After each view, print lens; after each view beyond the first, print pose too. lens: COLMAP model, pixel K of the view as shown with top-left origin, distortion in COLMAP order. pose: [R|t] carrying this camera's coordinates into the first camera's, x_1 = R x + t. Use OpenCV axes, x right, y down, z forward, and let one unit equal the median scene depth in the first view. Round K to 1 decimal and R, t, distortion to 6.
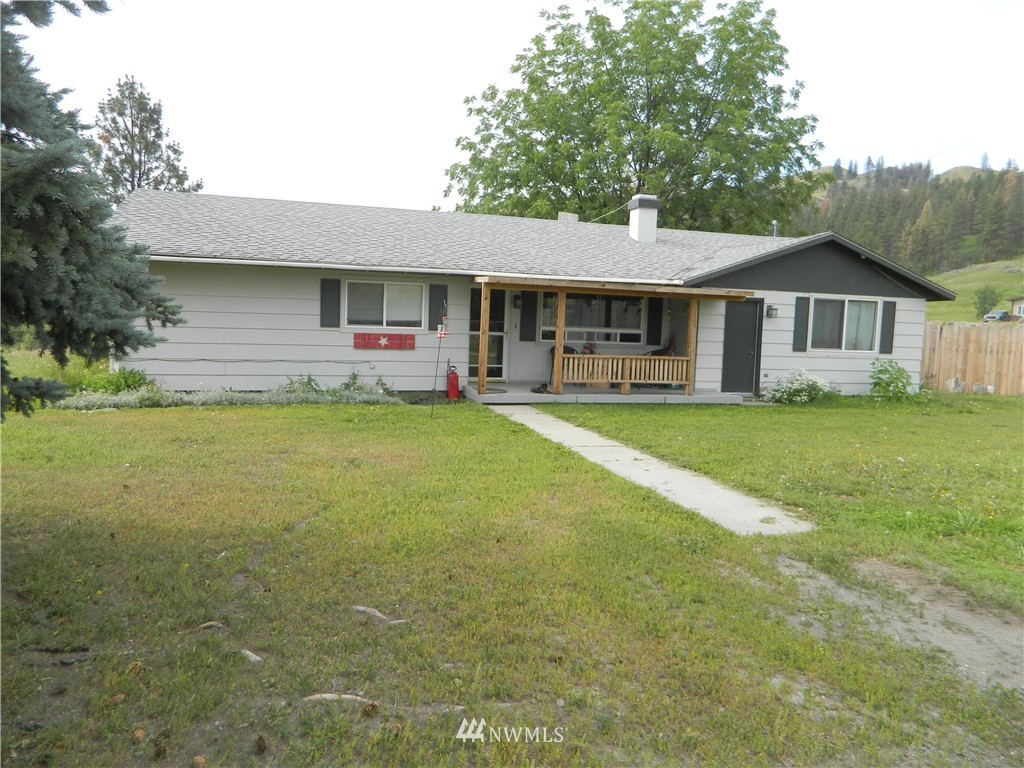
lens RADIAL K [[761.2, 0, 506.4], [0, 761.2, 381.0], [0, 0, 1]] dist [0.004350, 0.001576]
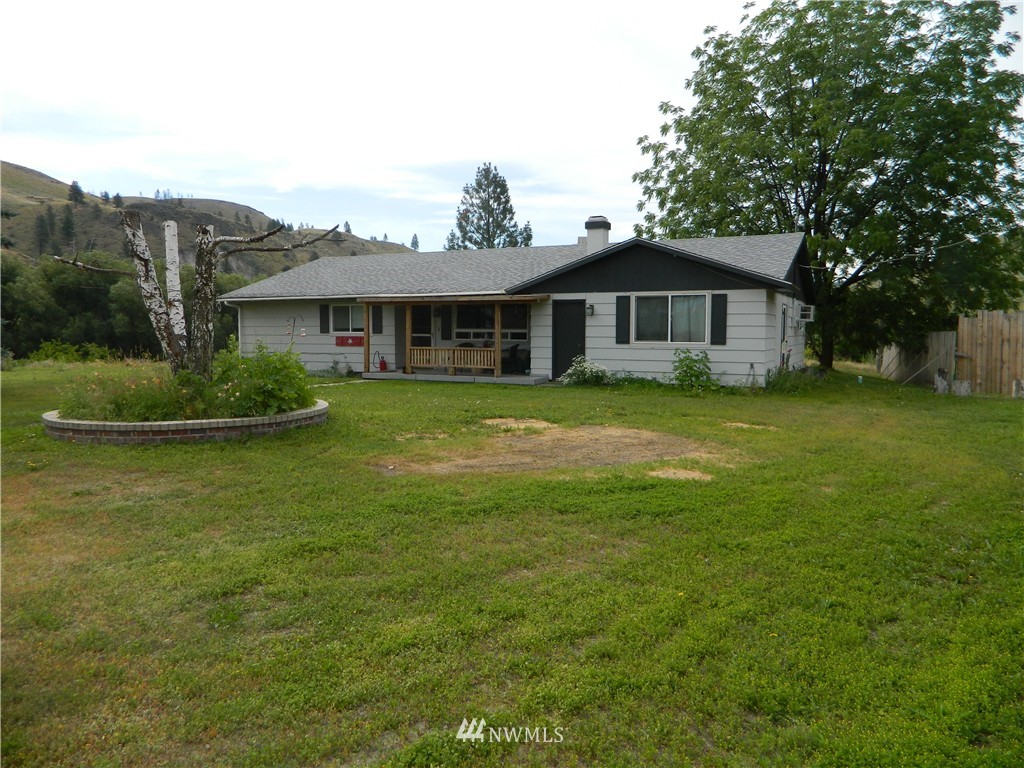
lens RADIAL K [[761.2, 0, 506.4], [0, 761.2, 381.0], [0, 0, 1]] dist [0.004350, 0.001576]
pose [[0.710180, 0.013477, -0.703891, 1.087045], [-0.034622, 0.999276, -0.015799, 0.042048], [0.703168, 0.035590, 0.710132, 0.070940]]
